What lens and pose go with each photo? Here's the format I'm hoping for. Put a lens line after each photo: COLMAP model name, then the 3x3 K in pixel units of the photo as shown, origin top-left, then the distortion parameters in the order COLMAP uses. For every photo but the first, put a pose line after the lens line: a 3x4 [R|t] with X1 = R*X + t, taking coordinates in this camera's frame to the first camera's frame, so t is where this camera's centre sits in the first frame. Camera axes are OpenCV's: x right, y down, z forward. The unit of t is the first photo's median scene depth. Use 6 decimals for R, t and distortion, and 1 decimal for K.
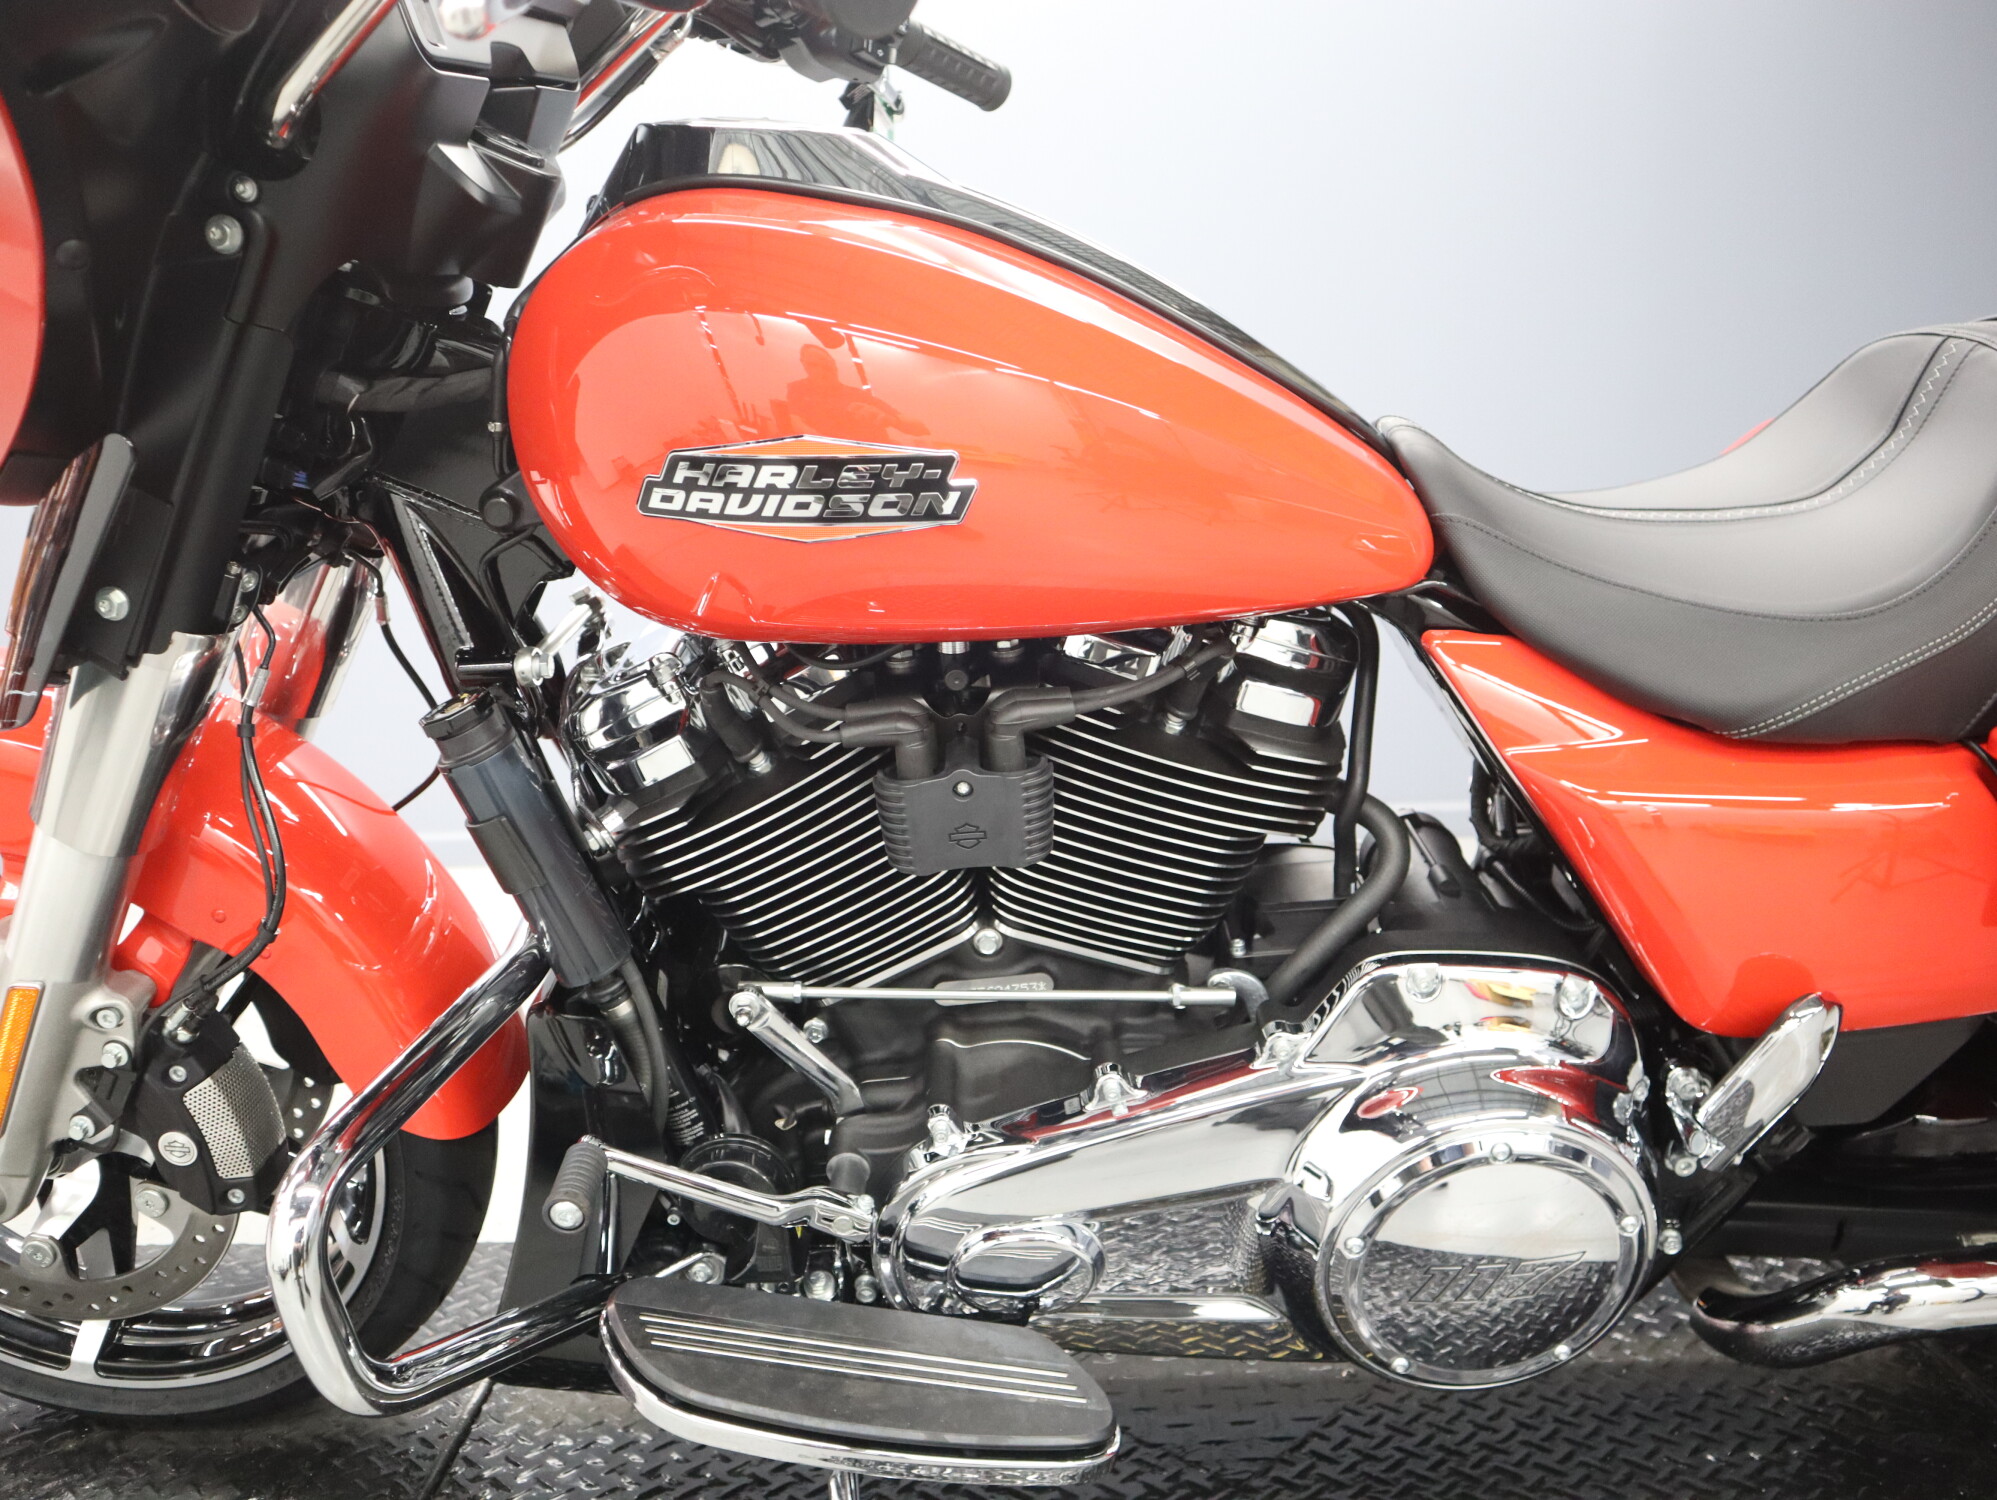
lens RADIAL K [[1564.6, 0, 986.9], [0, 1564.6, 755.2], [0, 0, 1]] dist [-0.117481, 0.072022]
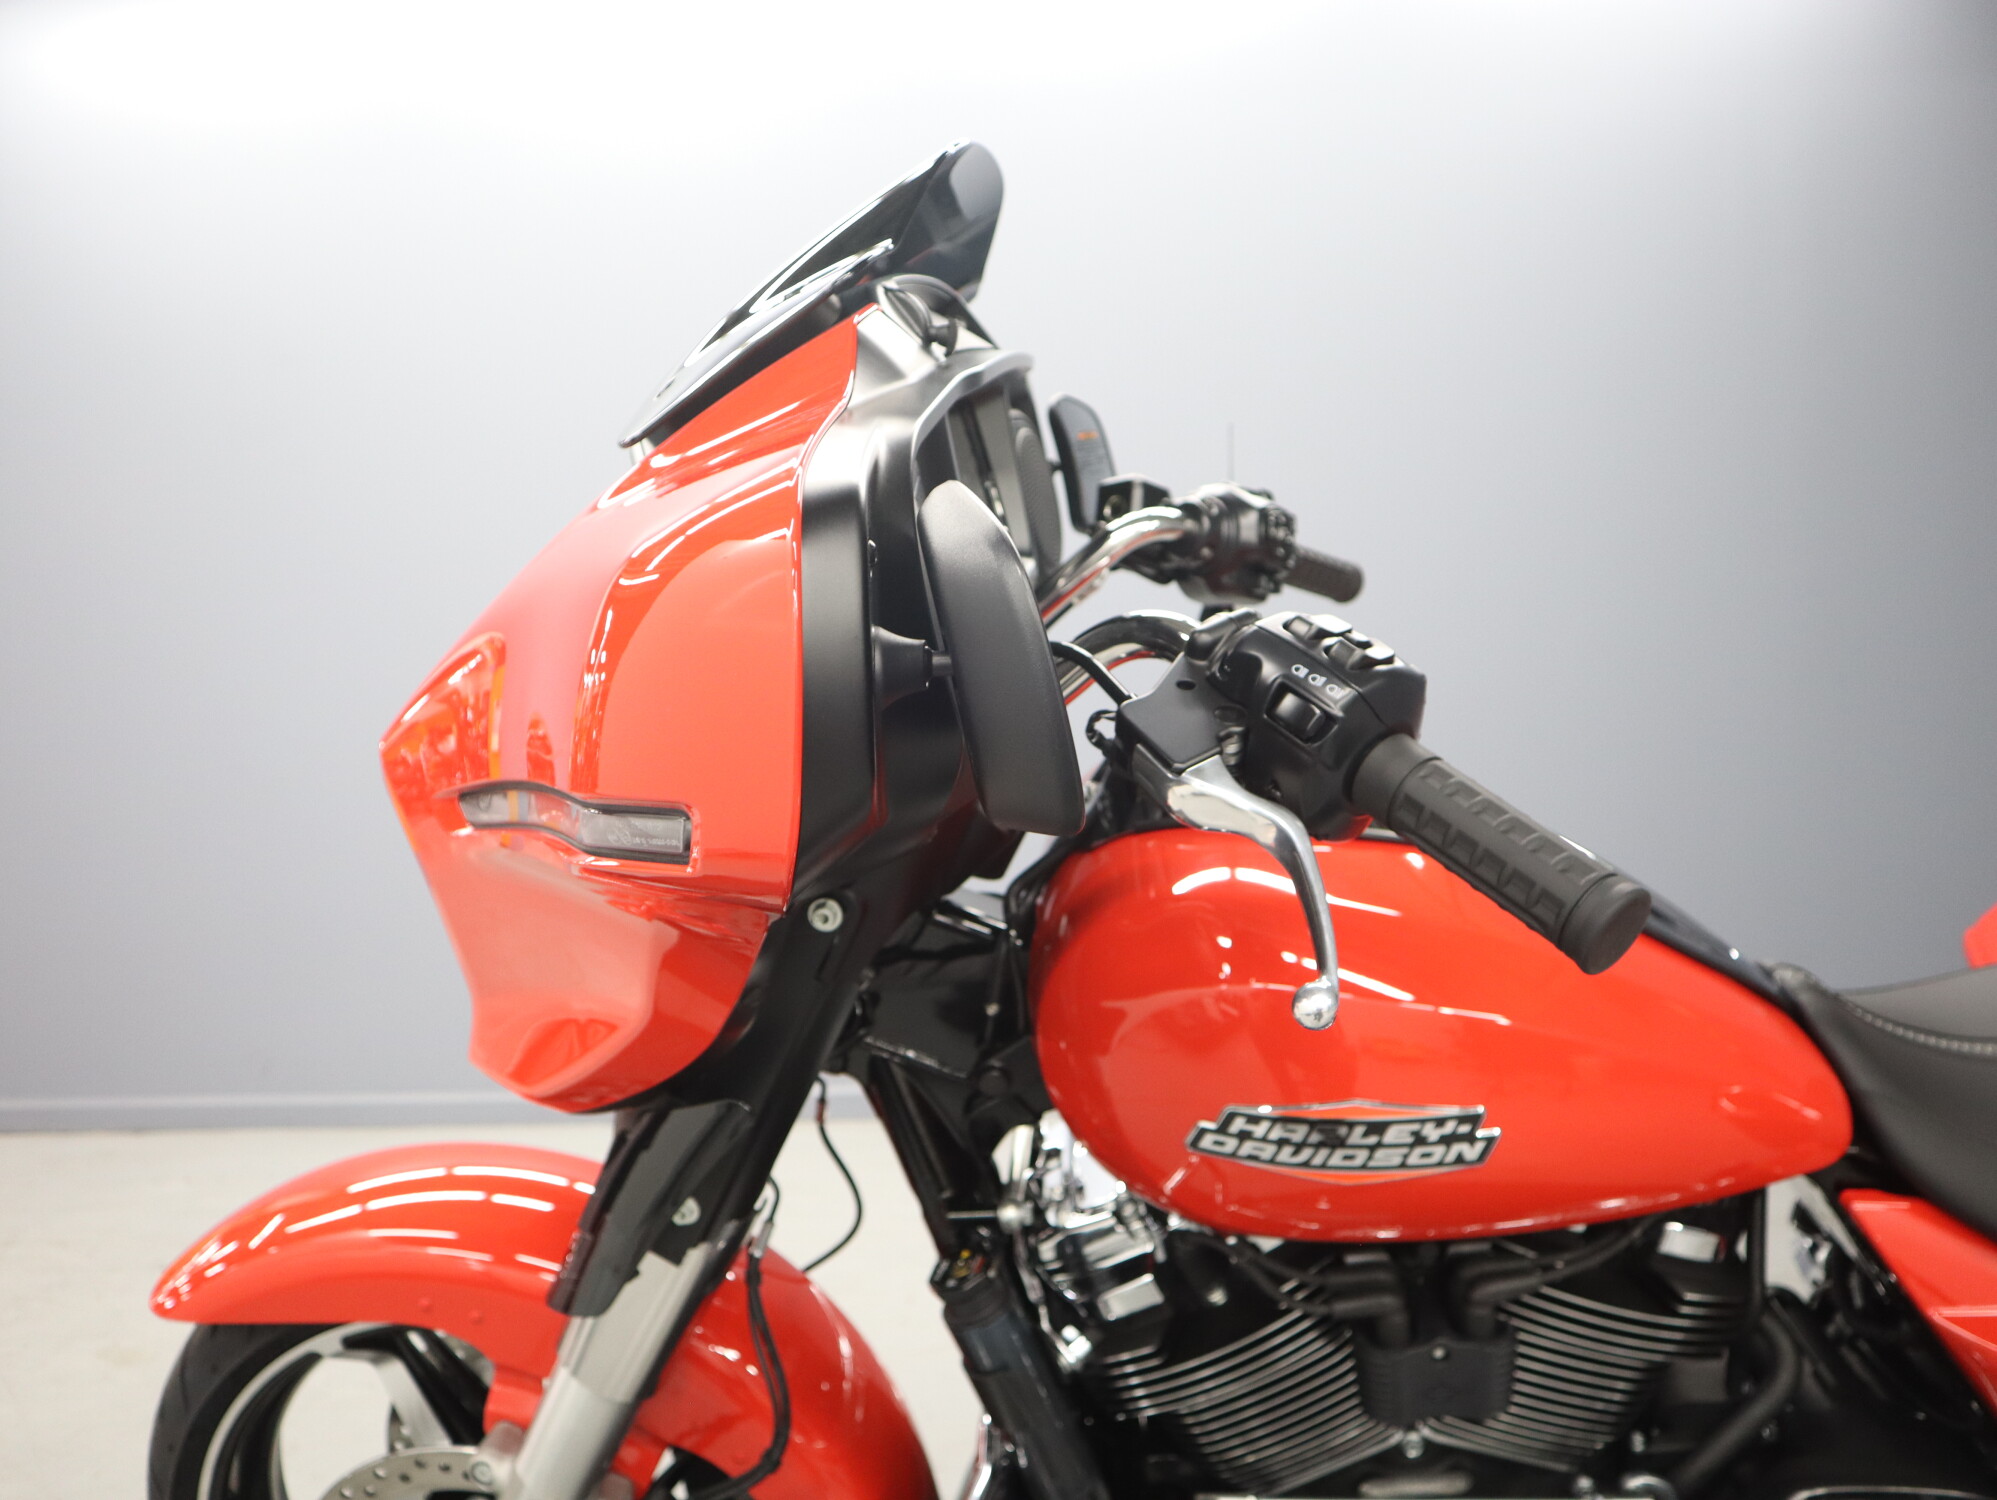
lens RADIAL K [[1564.6, 0, 987.2], [0, 1564.6, 752.4], [0, 0, 1]] dist [-0.117481, 0.072022]
pose [[0.999006, -0.006281, -0.044140, -0.263132], [0.001869, 0.995055, -0.099305, -0.273616], [0.044545, 0.099124, 0.994078, -0.117217]]
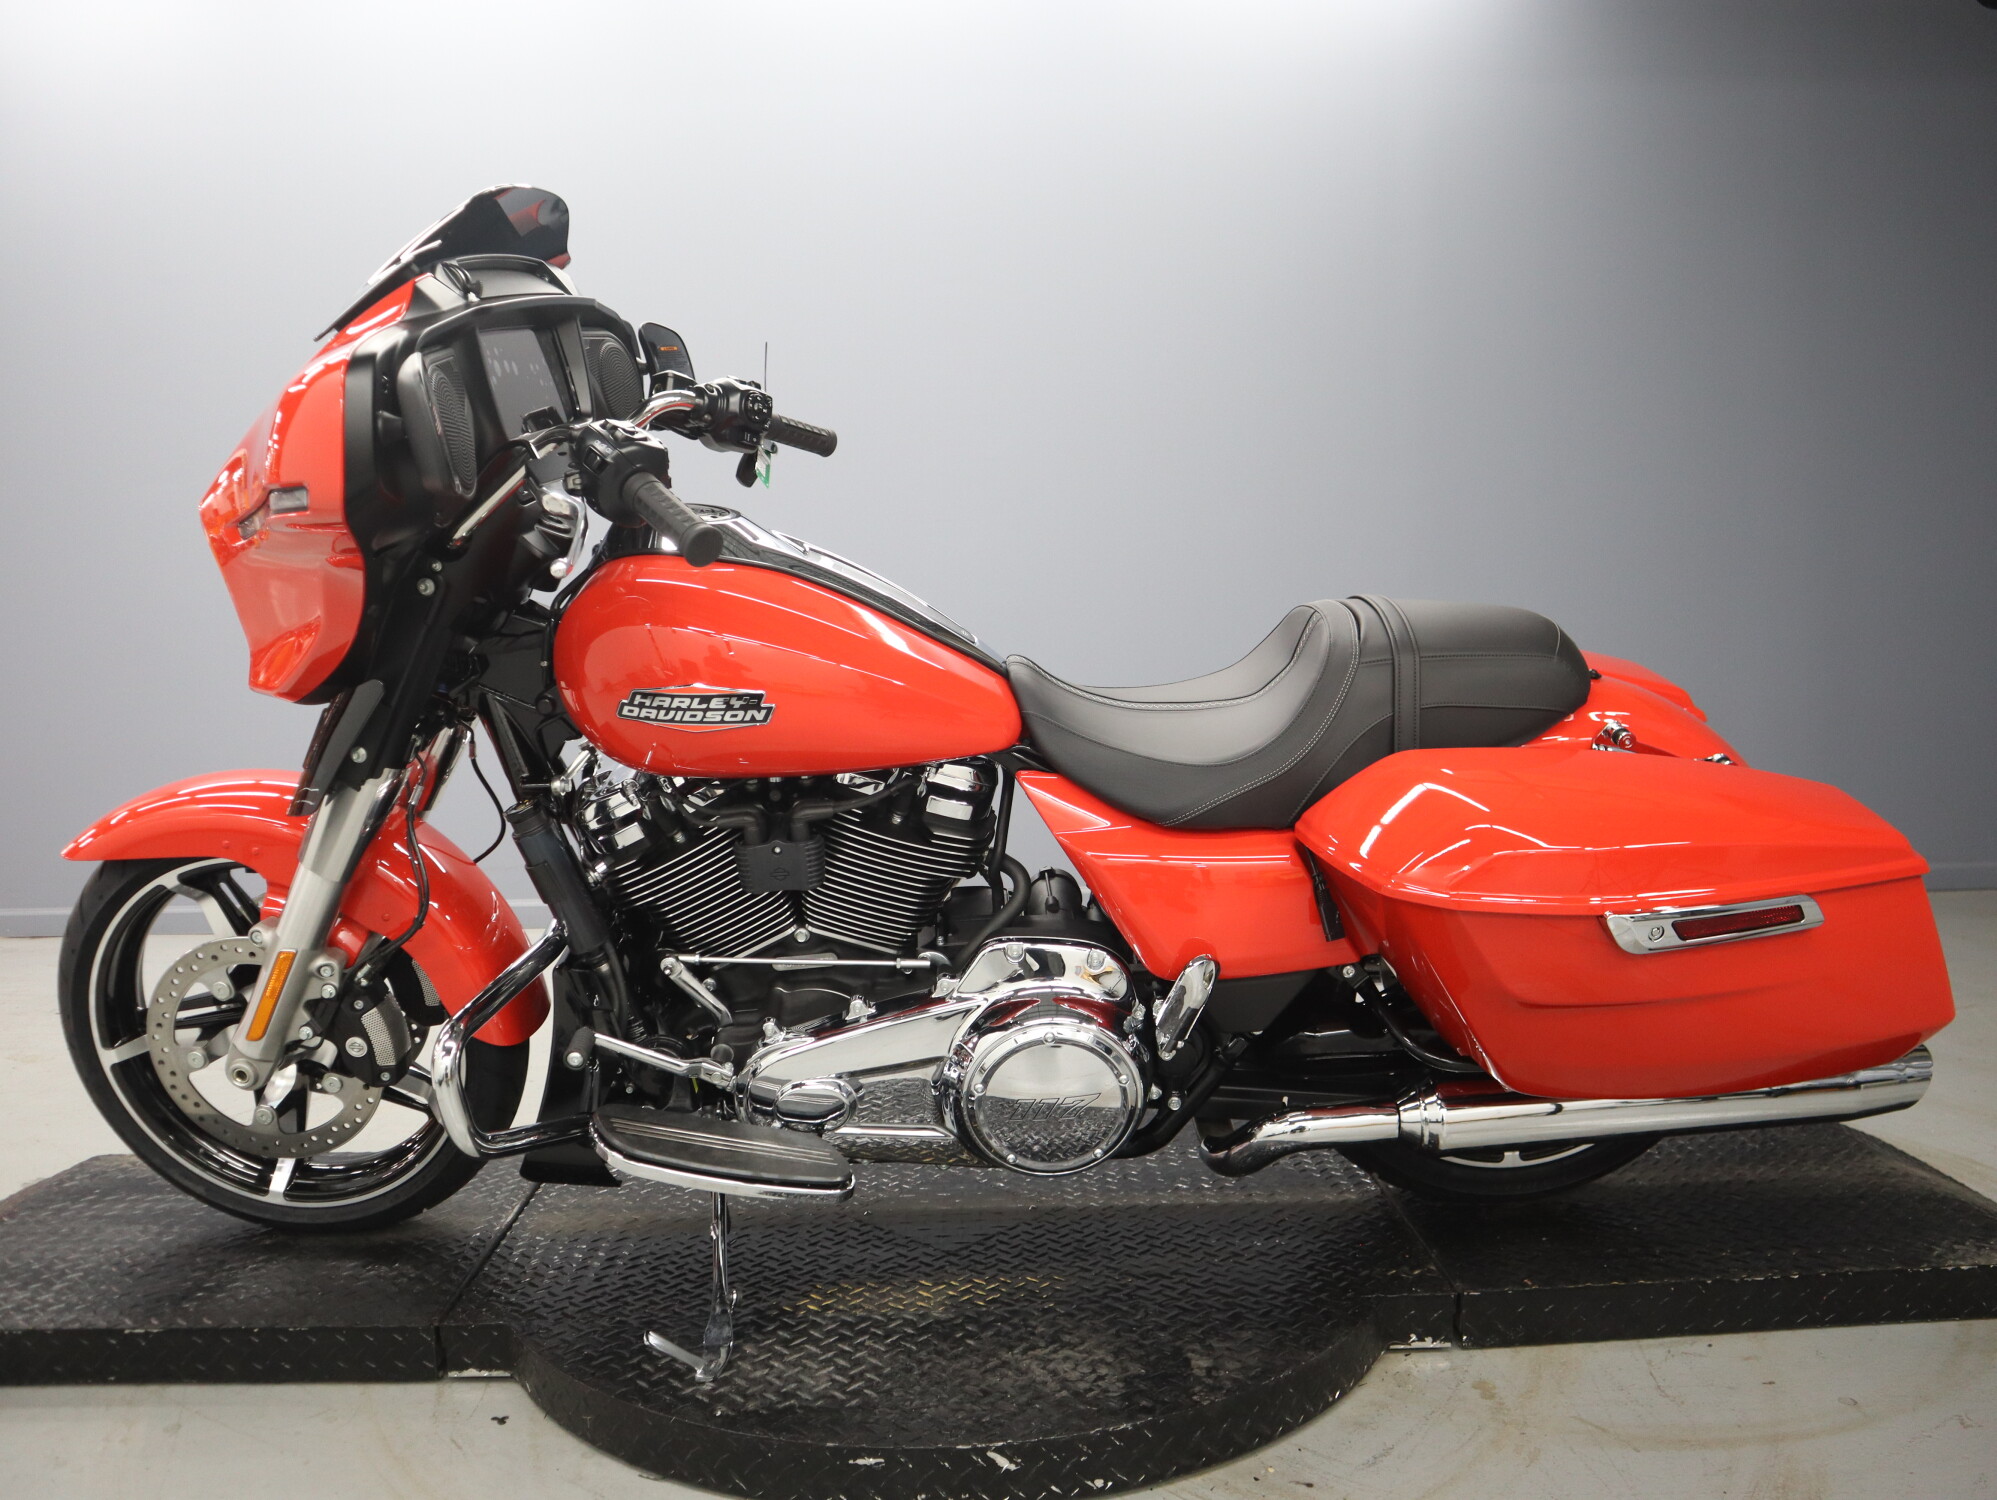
lens RADIAL K [[1564.6, 0, 984.3], [0, 1564.6, 747.5], [0, 0, 1]] dist [-0.117481, 0.072022]
pose [[0.999886, 0.006513, 0.013625, 0.205578], [-0.005625, 0.997923, -0.064173, 0.015932], [-0.014015, 0.064089, 0.997846, -0.931206]]
